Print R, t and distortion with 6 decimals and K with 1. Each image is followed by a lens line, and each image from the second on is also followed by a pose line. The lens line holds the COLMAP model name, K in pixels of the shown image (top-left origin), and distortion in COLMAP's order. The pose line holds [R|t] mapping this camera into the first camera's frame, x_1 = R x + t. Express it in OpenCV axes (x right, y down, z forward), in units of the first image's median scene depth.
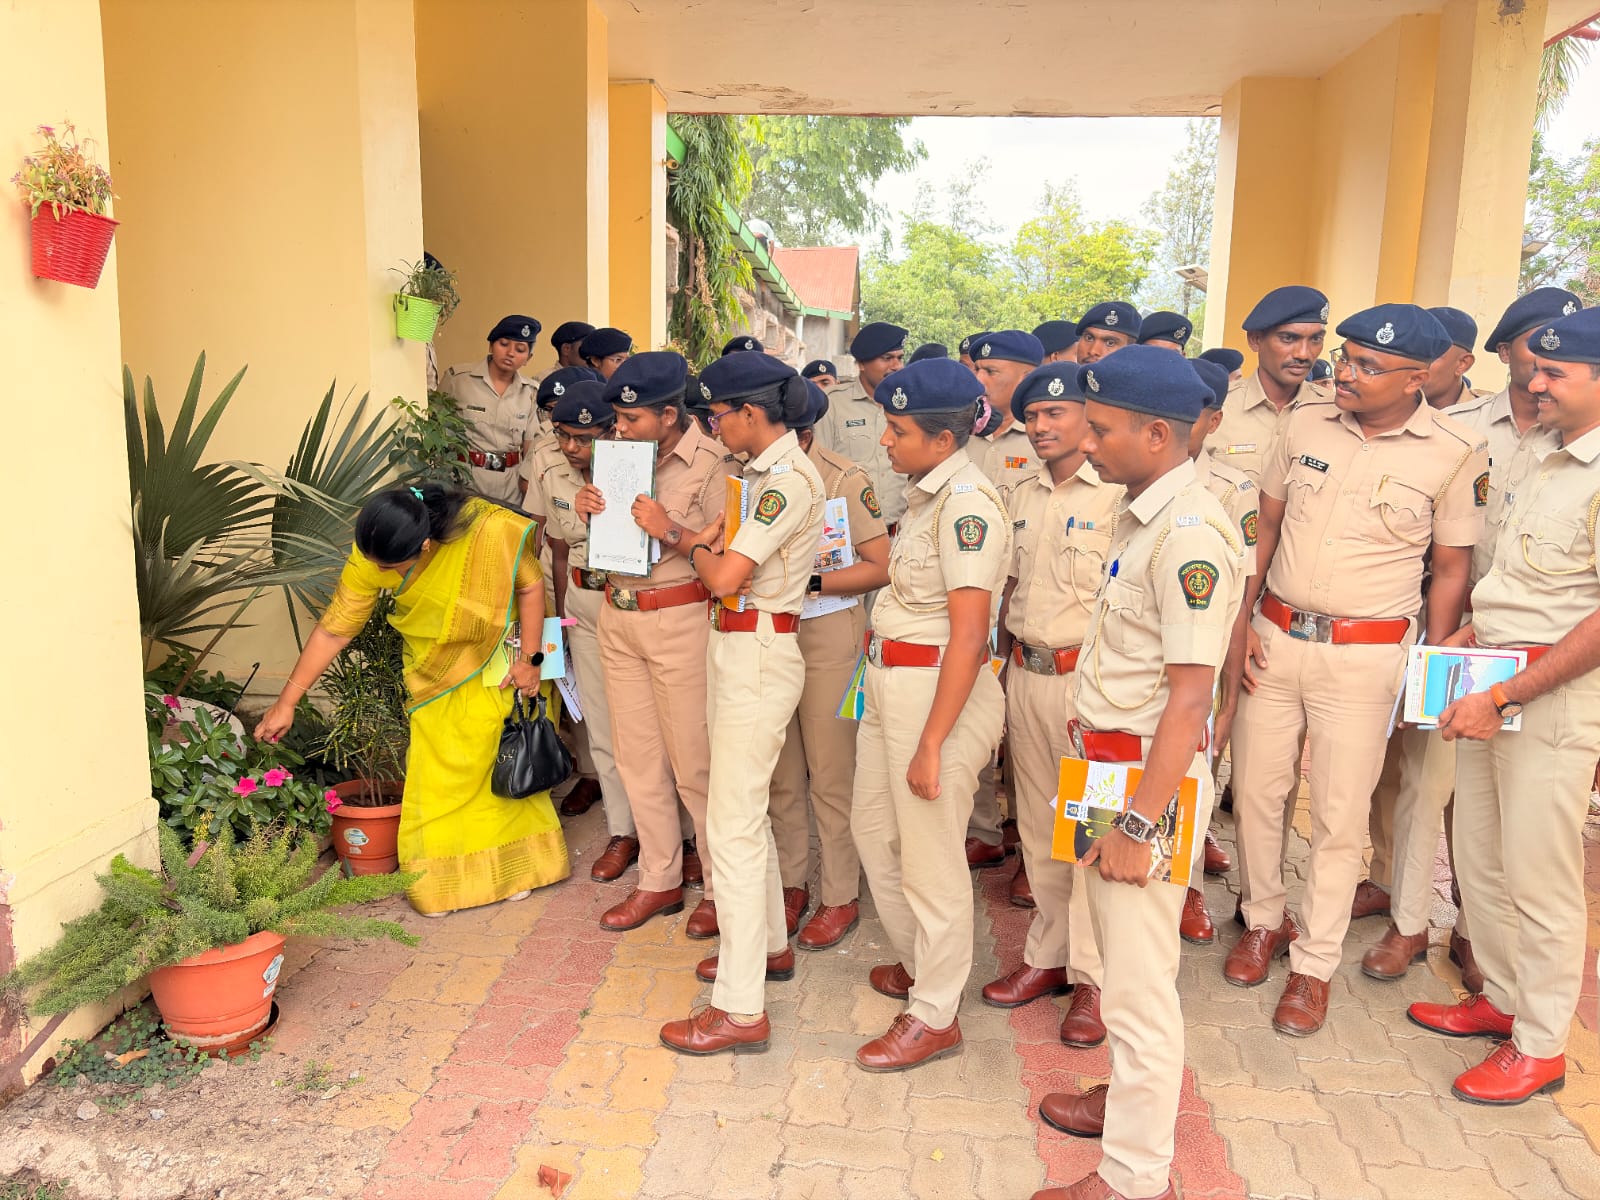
lens RADIAL K [[1436.9, 0, 800.0], [0, 1436.9, 600.0], [0, 0, 1]] dist [0.009167, 0.365880]
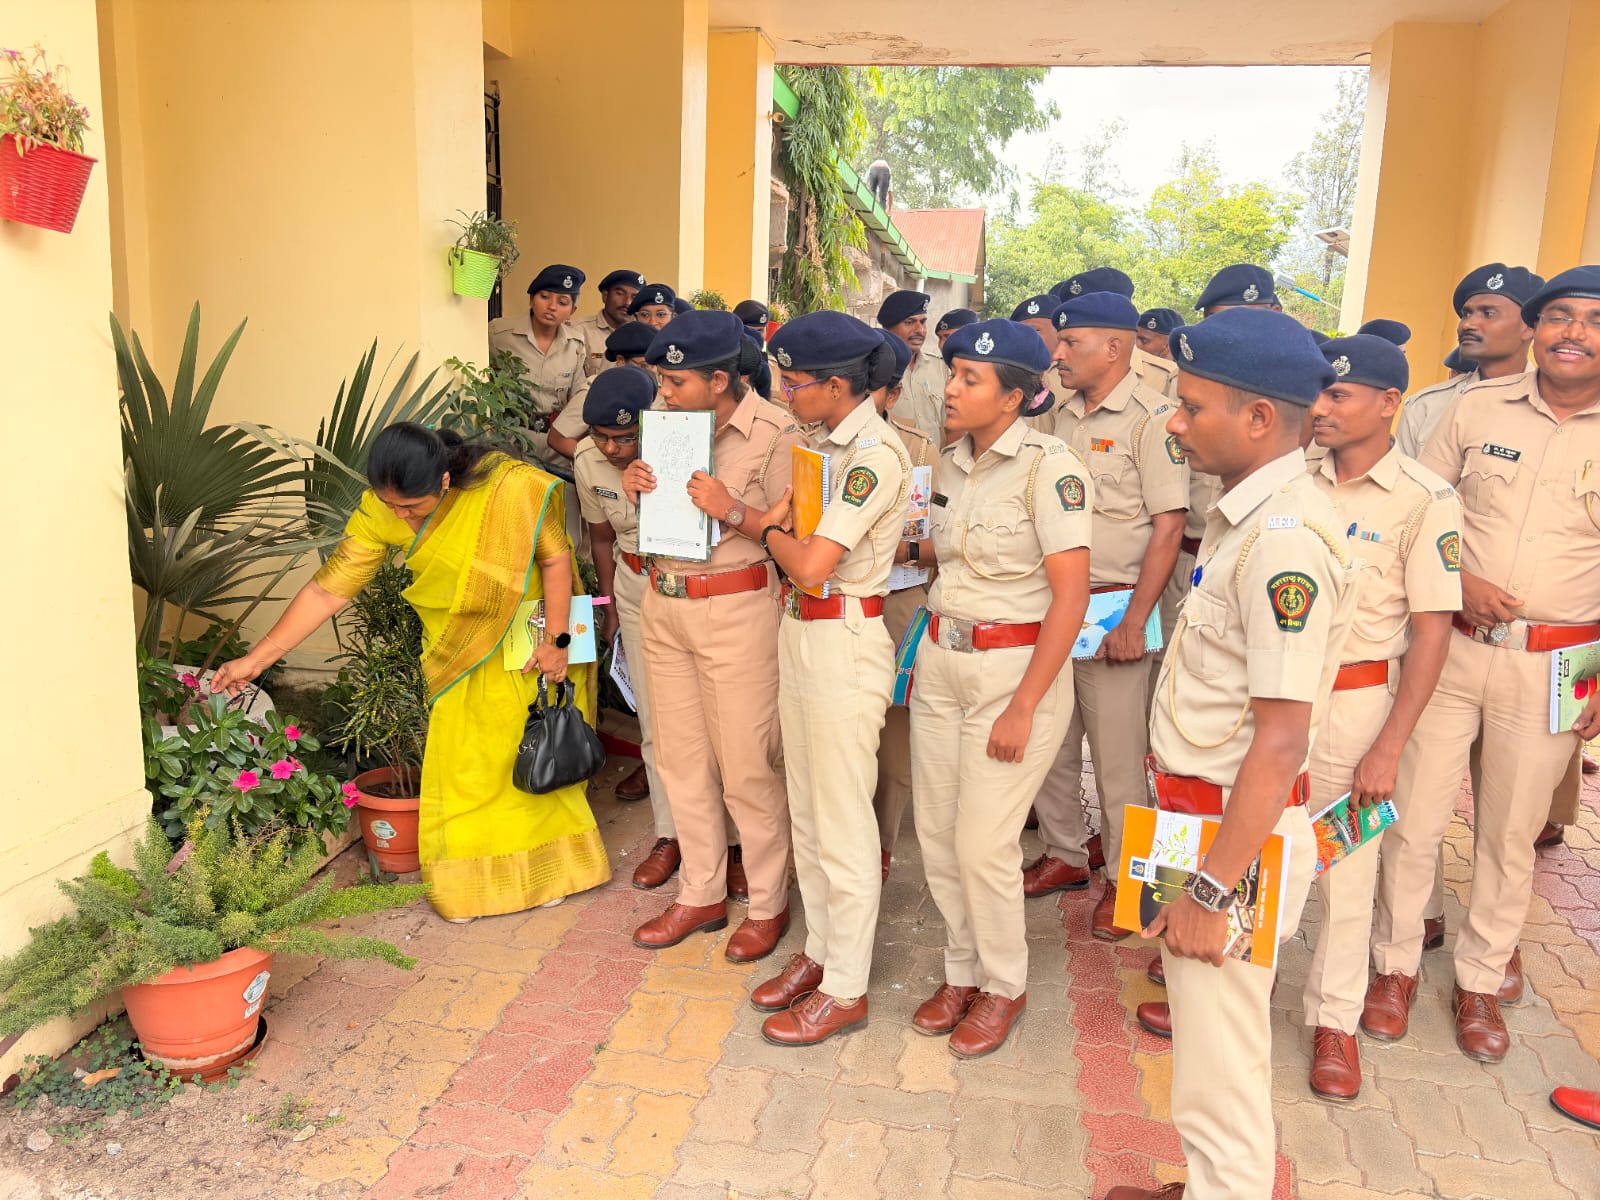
lens RADIAL K [[1451.9, 0, 800.0], [0, 1451.9, 600.0], [0, 0, 1]] dist [0.005215, 0.217978]
pose [[0.996525, 0.029847, -0.077761, 0.034243], [-0.028075, 0.999323, 0.023783, -0.016545], [0.078419, -0.021517, 0.996688, 0.100899]]
